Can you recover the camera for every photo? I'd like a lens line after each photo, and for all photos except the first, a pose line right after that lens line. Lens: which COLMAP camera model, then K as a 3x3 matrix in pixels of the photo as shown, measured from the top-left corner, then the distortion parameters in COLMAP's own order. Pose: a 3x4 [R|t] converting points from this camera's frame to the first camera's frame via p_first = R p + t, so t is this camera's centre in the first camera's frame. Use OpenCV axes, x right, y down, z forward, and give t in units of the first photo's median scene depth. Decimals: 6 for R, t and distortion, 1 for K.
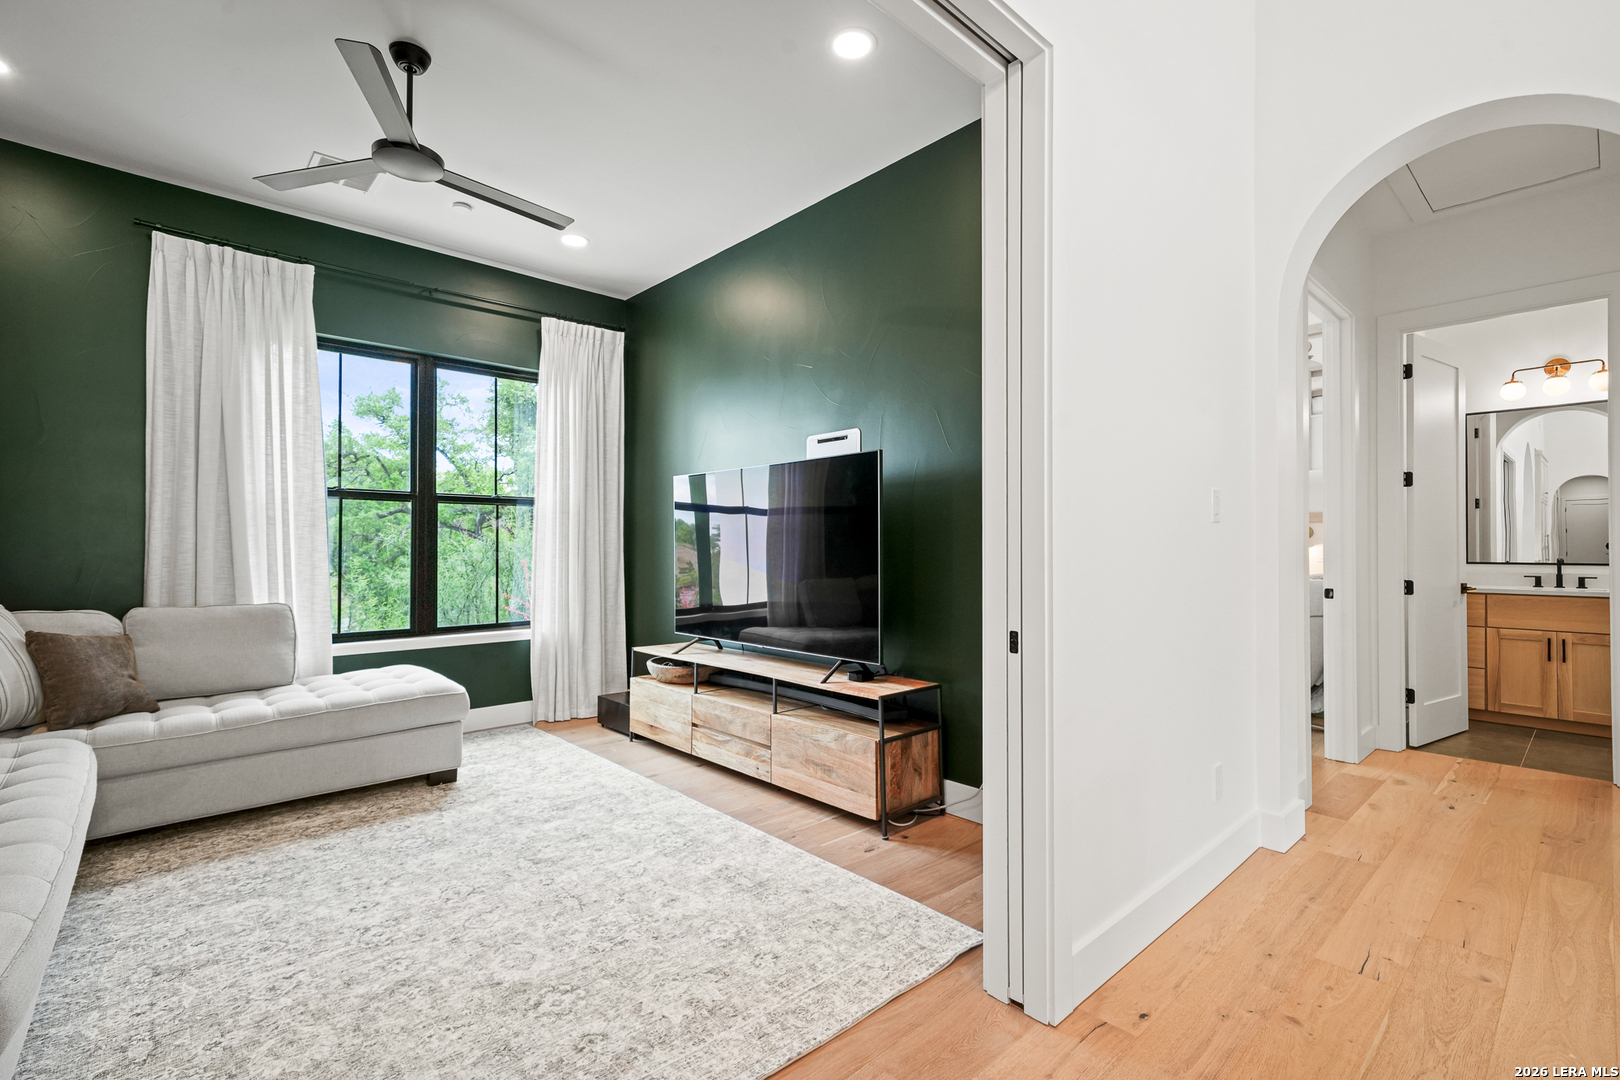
lens RADIAL K [[734.7, 0, 810.0], [0, 734.7, 540.0], [0, 0, 1]] dist [0.003256, 0.000493]
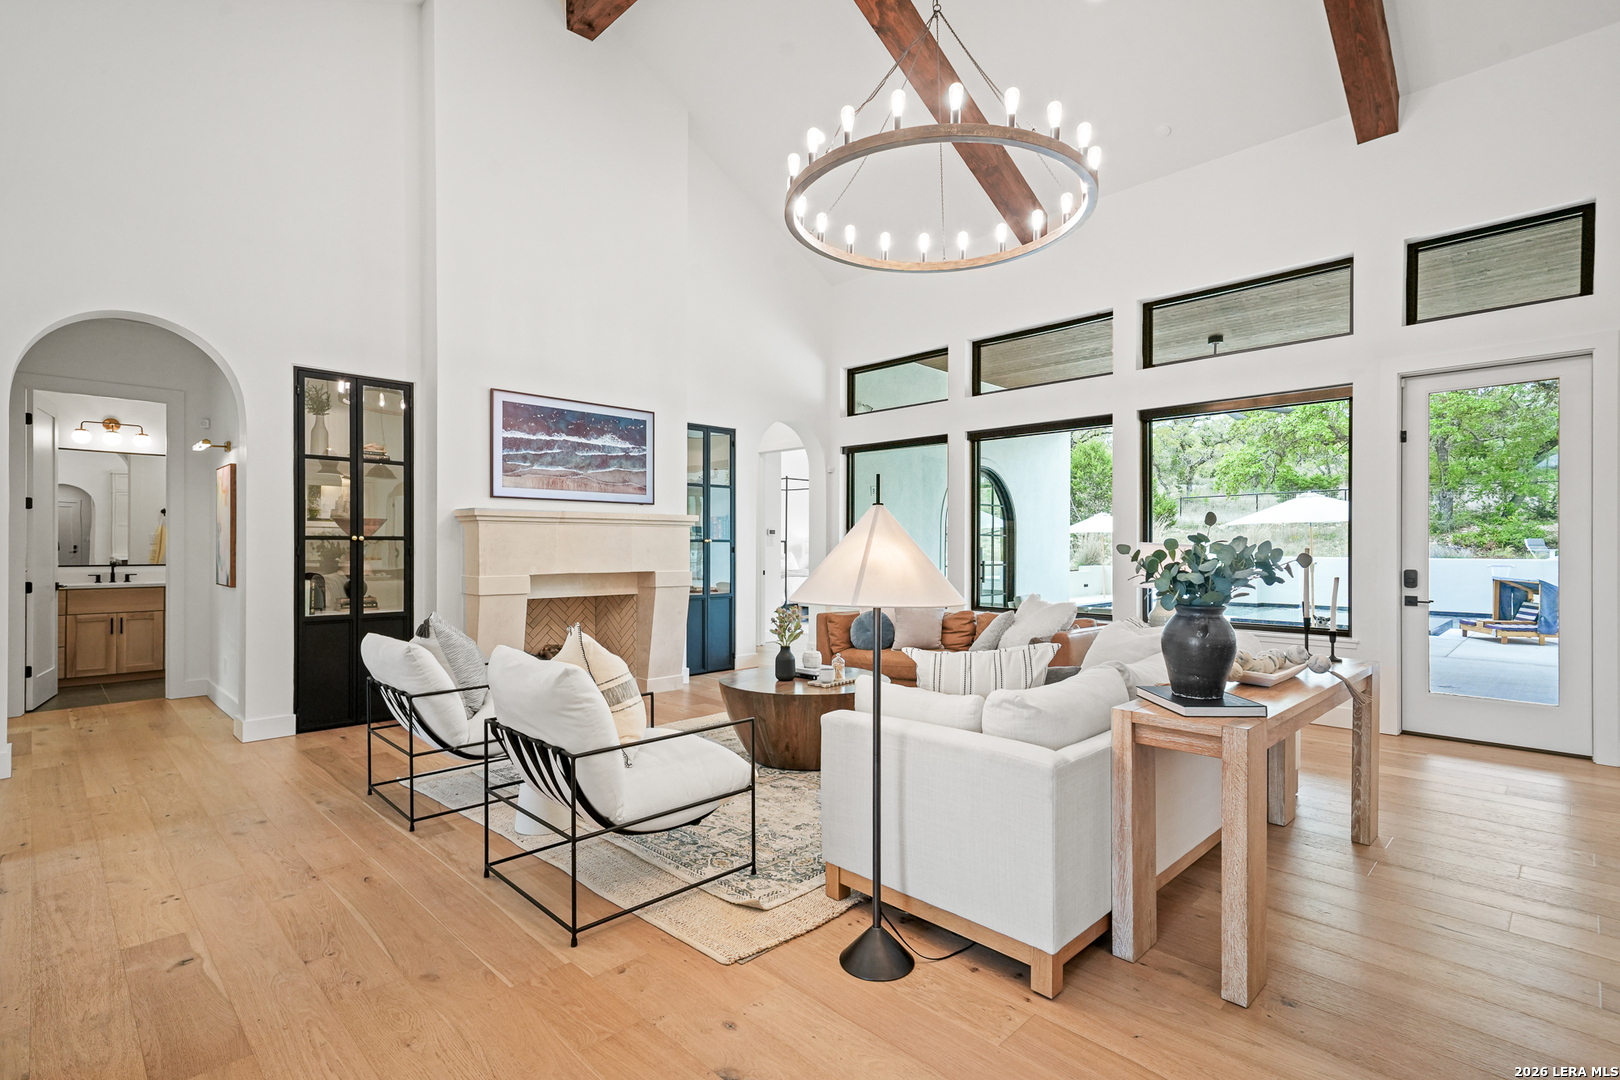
lens RADIAL K [[770.2, 0, 811.2], [0, 770.2, 546.8], [0, 0, 1]] dist [0.000602, 0.000213]
pose [[-0.047947, -0.001279, 0.998849, -0.596192], [-0.014812, 0.999890, 0.000569, -0.027352], [-0.998740, -0.014768, -0.047960, -0.299920]]
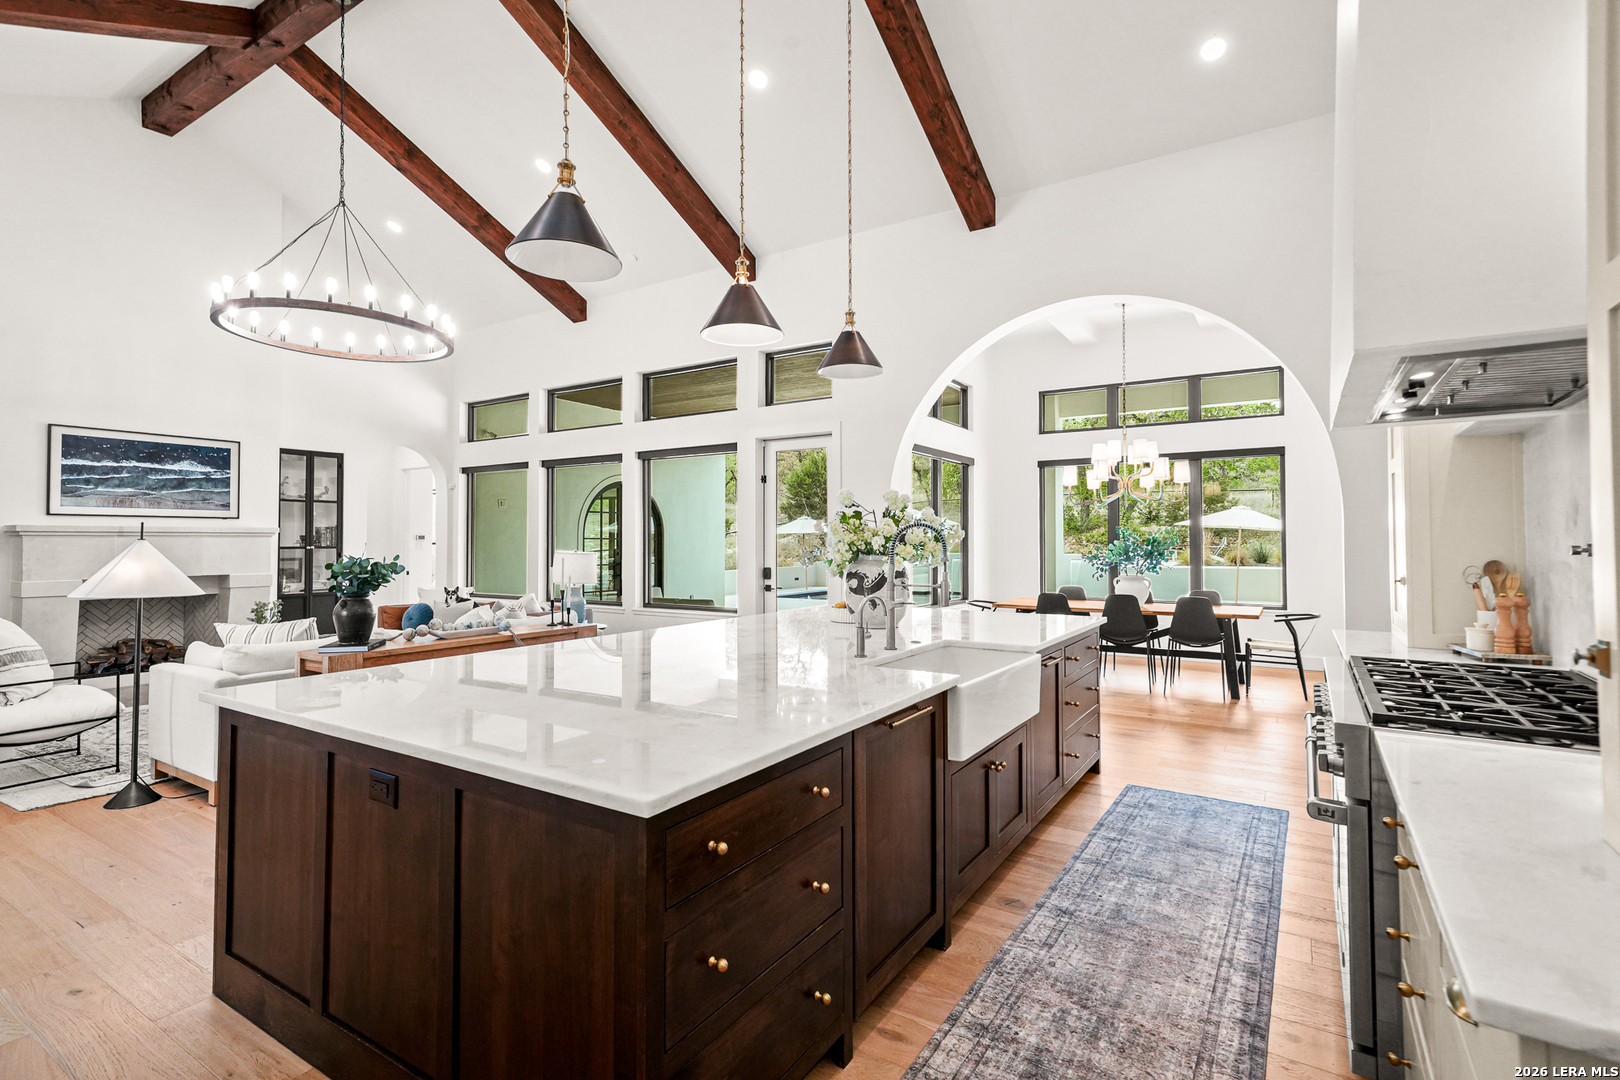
lens RADIAL K [[758.3, 0, 829.1], [0, 758.3, 523.3], [0, 0, 1]] dist [0.004196, 0.000451]
pose [[-0.275724, 0.023775, 0.960943, -1.189838], [-0.010463, 0.999561, -0.027733, -0.059996], [-0.961180, -0.017701, -0.275354, -0.925654]]
